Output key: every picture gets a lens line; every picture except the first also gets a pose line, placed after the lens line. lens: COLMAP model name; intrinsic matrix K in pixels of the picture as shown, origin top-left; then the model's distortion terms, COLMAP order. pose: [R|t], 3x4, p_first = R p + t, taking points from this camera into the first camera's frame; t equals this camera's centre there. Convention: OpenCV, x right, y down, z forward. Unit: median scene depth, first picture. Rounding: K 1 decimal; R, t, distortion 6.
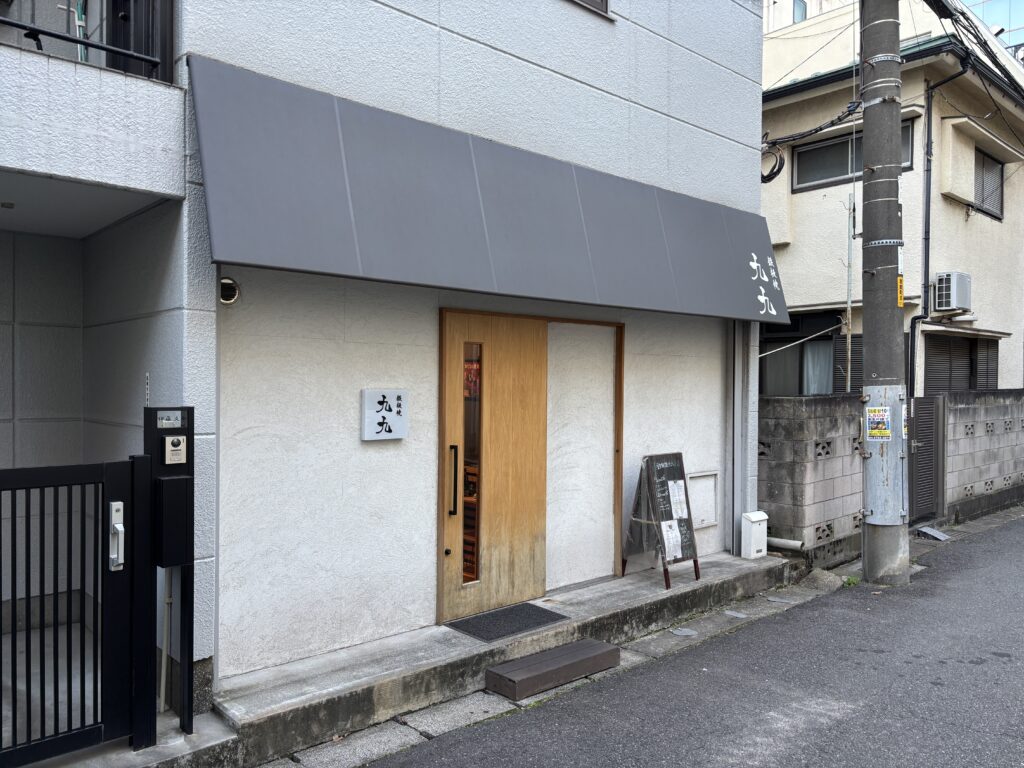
lens RADIAL K [[774.8, 0, 511.8], [0, 774.8, 394.9], [0, 0, 1]] dist [0.022226, -0.015296]
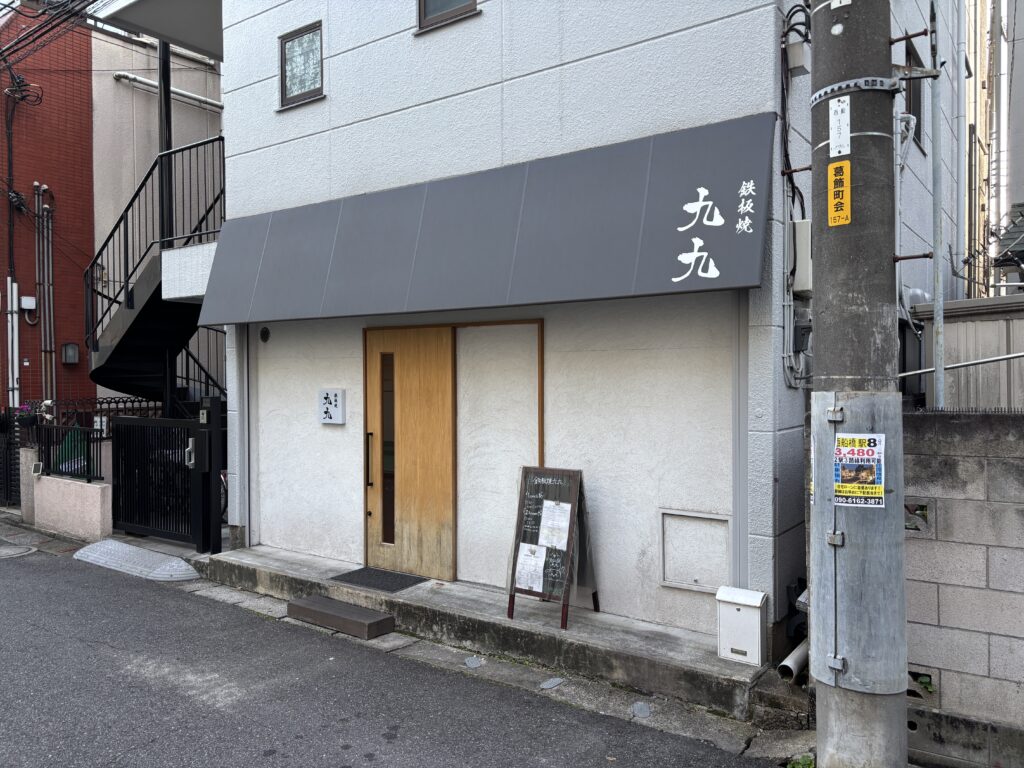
lens RADIAL K [[774.3, 0, 518.0], [0, 774.3, 392.1], [0, 0, 1]] dist [0.026332, -0.005598]
pose [[0.209930, 0.011830, -0.977645, 1.227917], [-0.013236, 0.999870, 0.009257, -0.018125], [0.977627, 0.010997, 0.210059, 0.948401]]
